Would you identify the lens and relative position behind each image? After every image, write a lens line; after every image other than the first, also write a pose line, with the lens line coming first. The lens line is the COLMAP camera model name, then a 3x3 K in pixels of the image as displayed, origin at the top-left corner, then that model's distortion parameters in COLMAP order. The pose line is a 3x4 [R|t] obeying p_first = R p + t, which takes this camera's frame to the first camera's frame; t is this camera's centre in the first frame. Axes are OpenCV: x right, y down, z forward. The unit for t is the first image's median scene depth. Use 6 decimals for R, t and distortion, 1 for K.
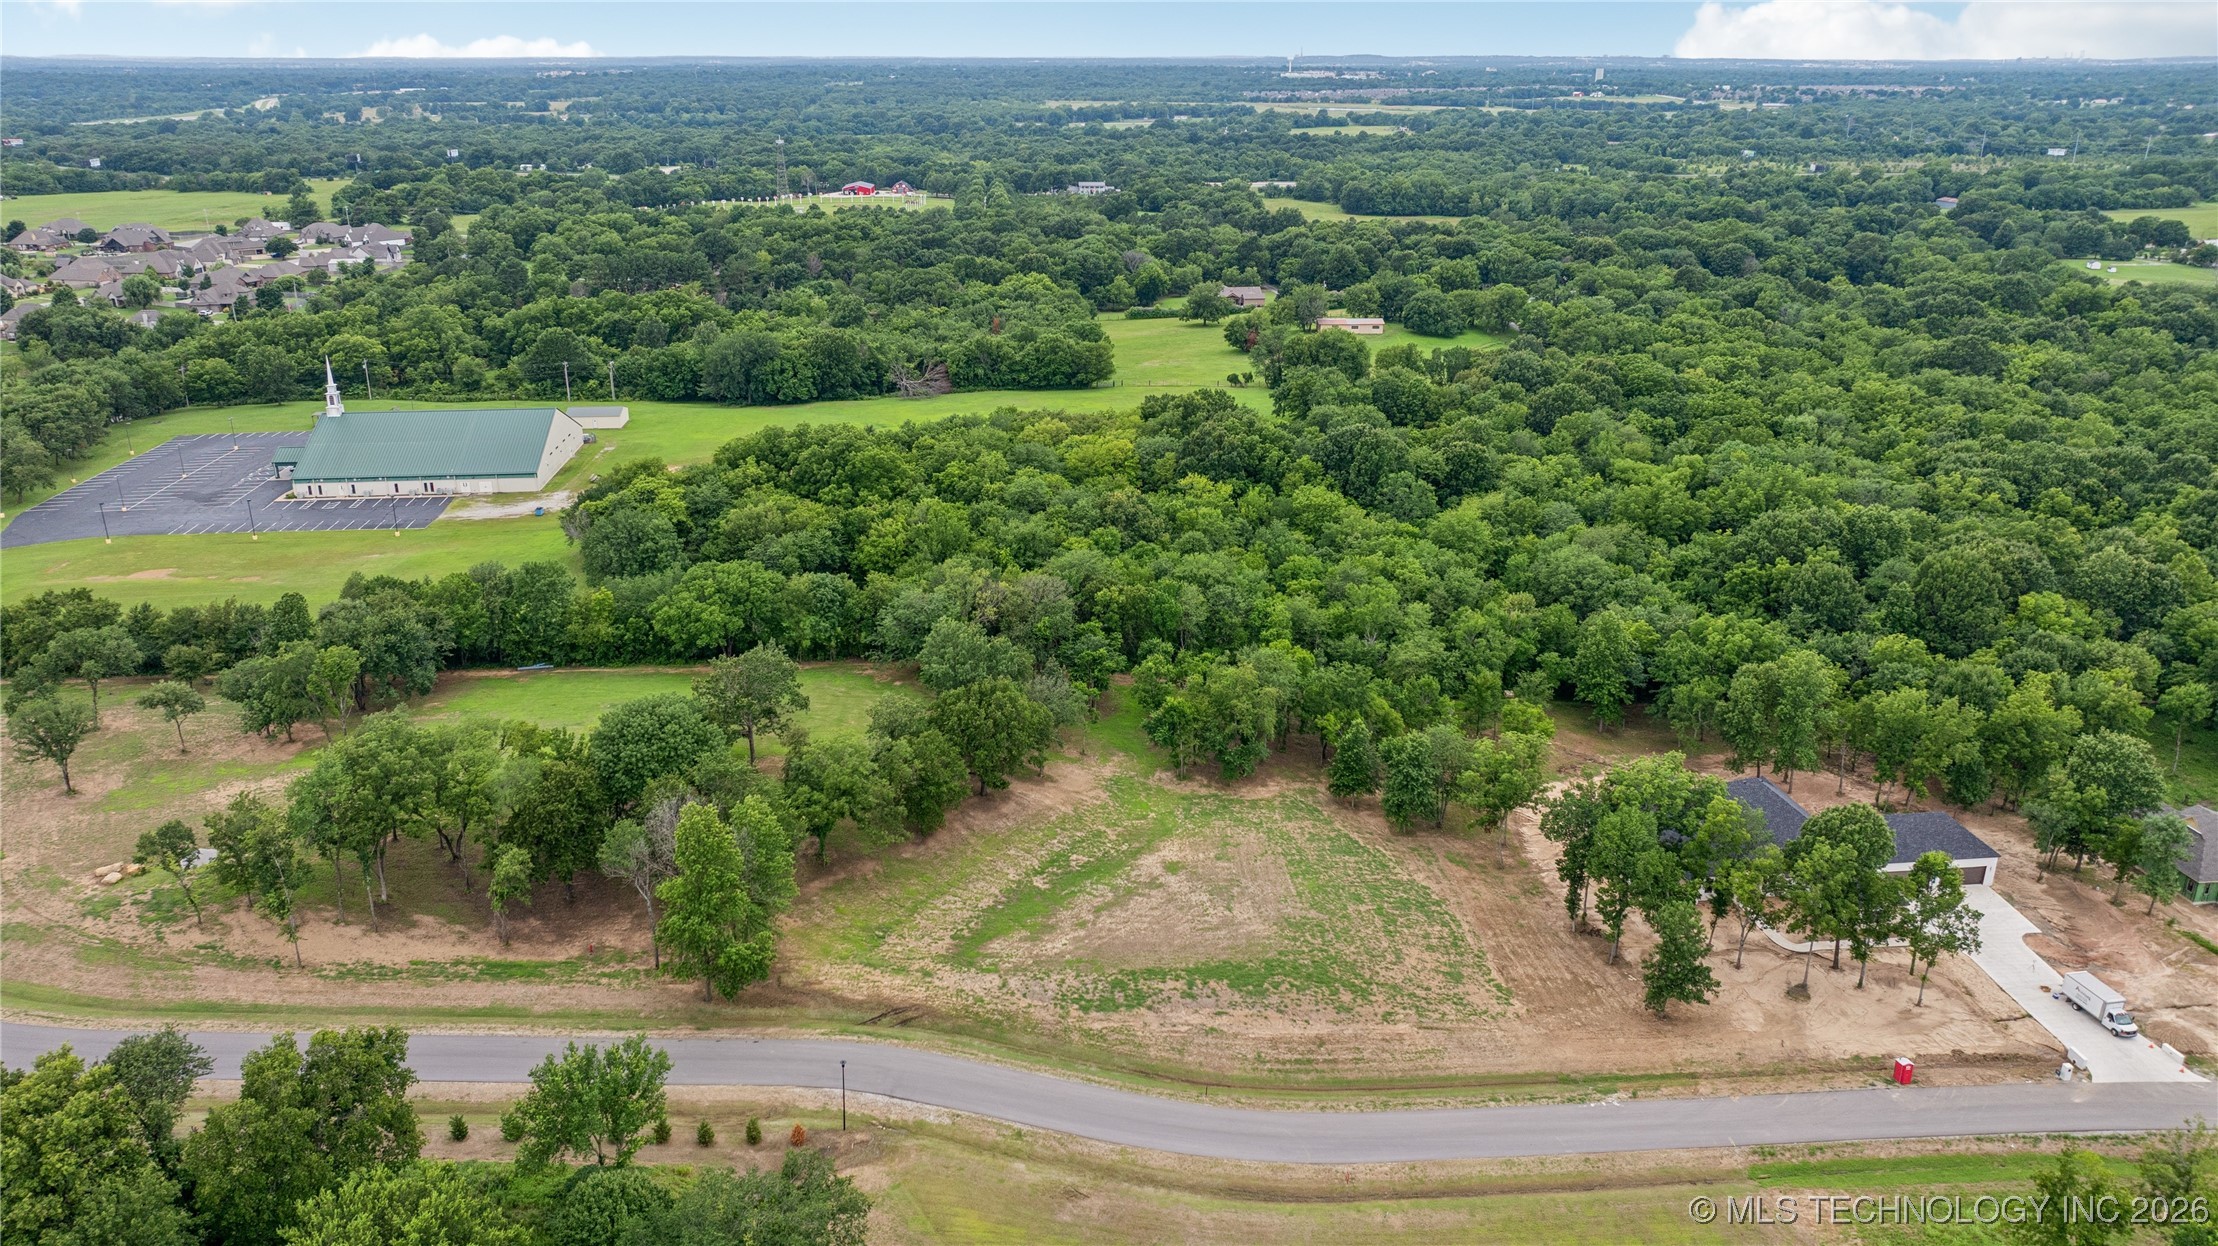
lens RADIAL K [[1580.8, 0, 1111.9], [0, 1580.8, 627.5], [0, 0, 1]] dist [-0.017469, 0.007682]
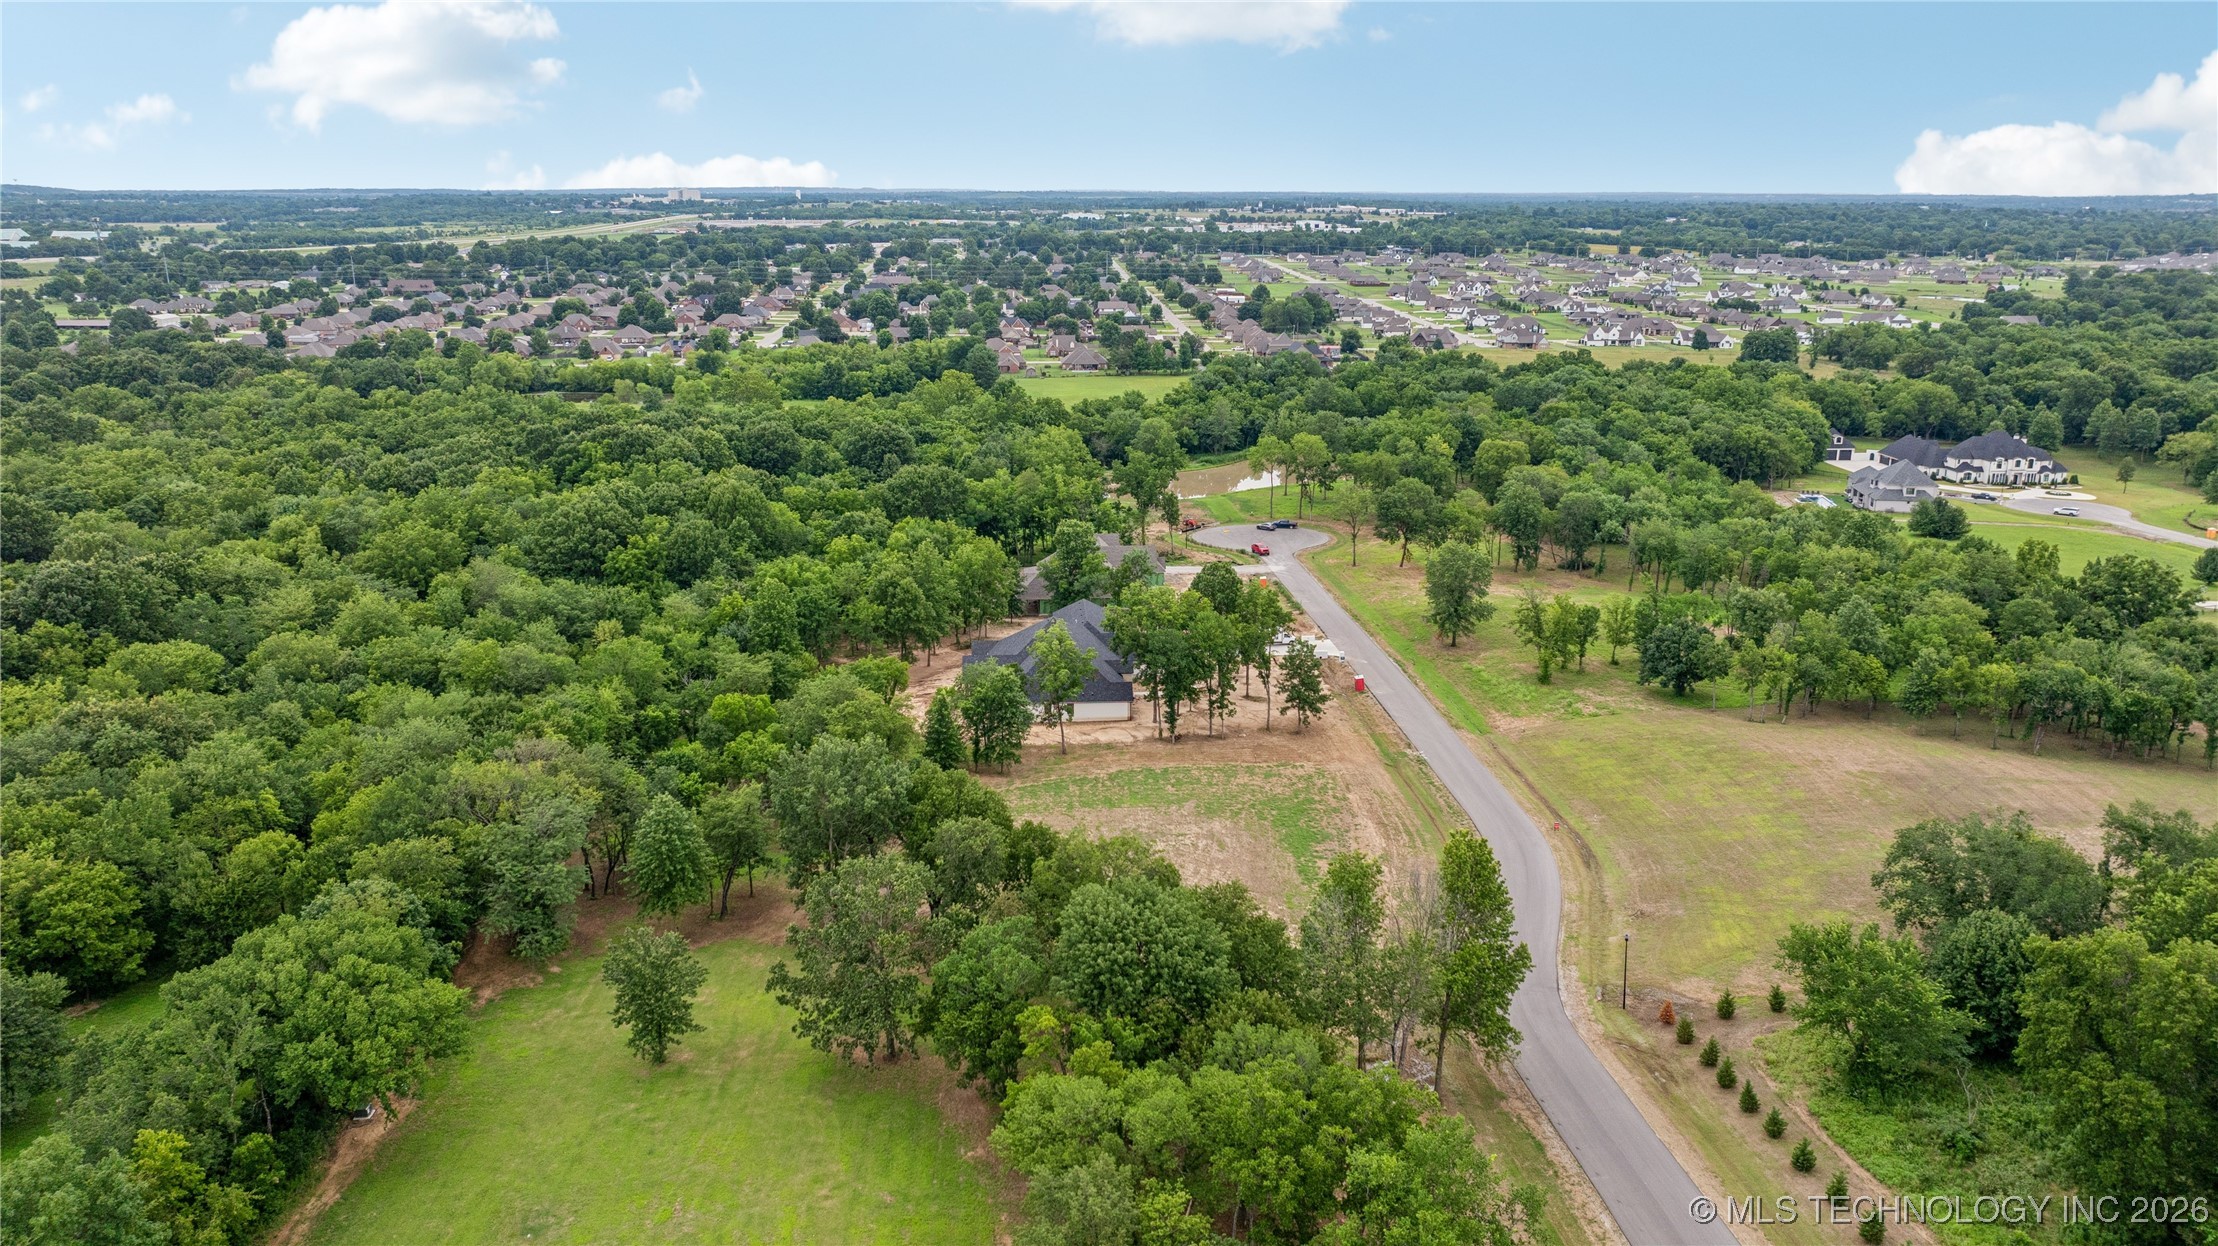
lens RADIAL K [[1580.8, 0, 1106.3], [0, 1580.8, 628.4], [0, 0, 1]] dist [-0.017469, 0.007682]
pose [[0.036997, -0.271677, 0.961677, -0.930453], [0.342724, 0.907420, 0.243165, -0.217076], [-0.938707, 0.320593, 0.126682, 0.964744]]
